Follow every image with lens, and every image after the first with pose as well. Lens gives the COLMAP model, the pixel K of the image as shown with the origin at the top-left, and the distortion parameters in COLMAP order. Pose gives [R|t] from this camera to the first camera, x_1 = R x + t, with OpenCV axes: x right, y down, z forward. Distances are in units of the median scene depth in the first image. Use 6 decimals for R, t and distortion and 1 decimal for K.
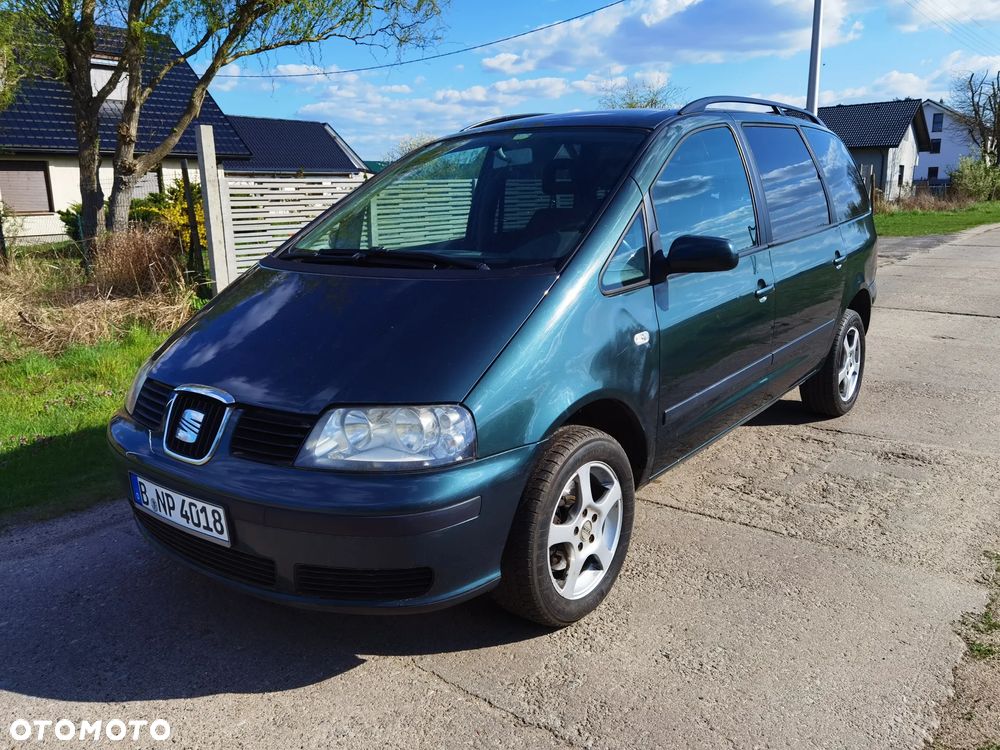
lens RADIAL K [[785.5, 0, 500.0], [0, 785.5, 375.0], [0, 0, 1]] dist [-0.003982, -0.003324]
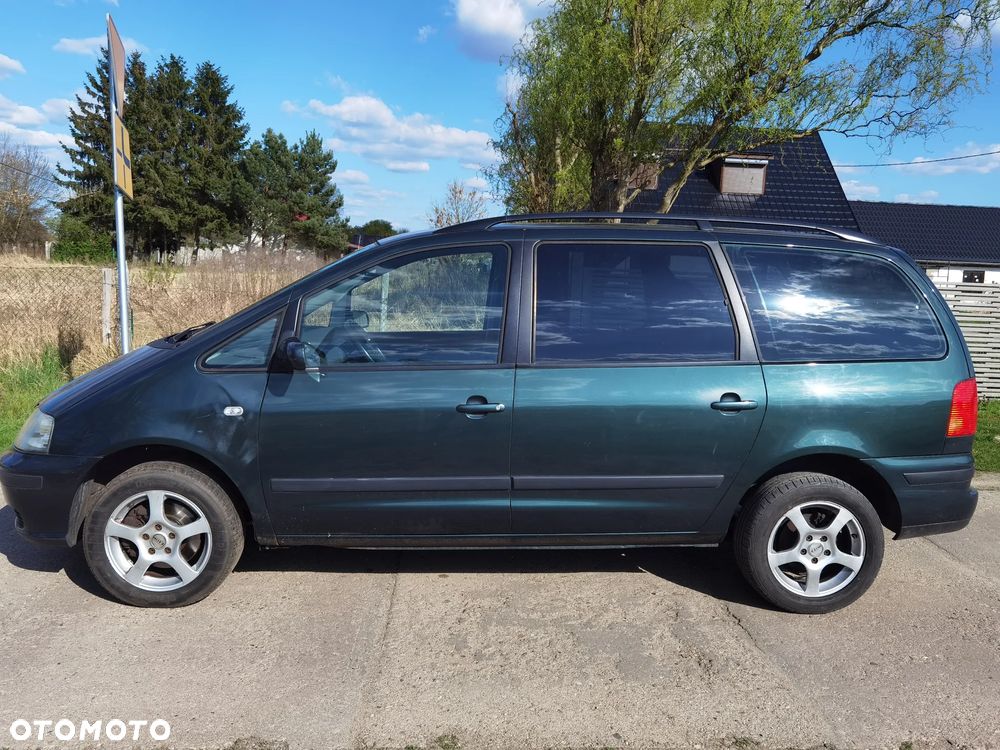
lens RADIAL K [[785.5, 0, 500.0], [0, 785.5, 375.0], [0, 0, 1]] dist [-0.003982, -0.003324]
pose [[0.666007, 0.142302, -0.732246, 0.826962], [-0.216728, 0.976204, -0.007412, -0.111298], [0.713767, 0.163635, 0.680999, 0.266733]]
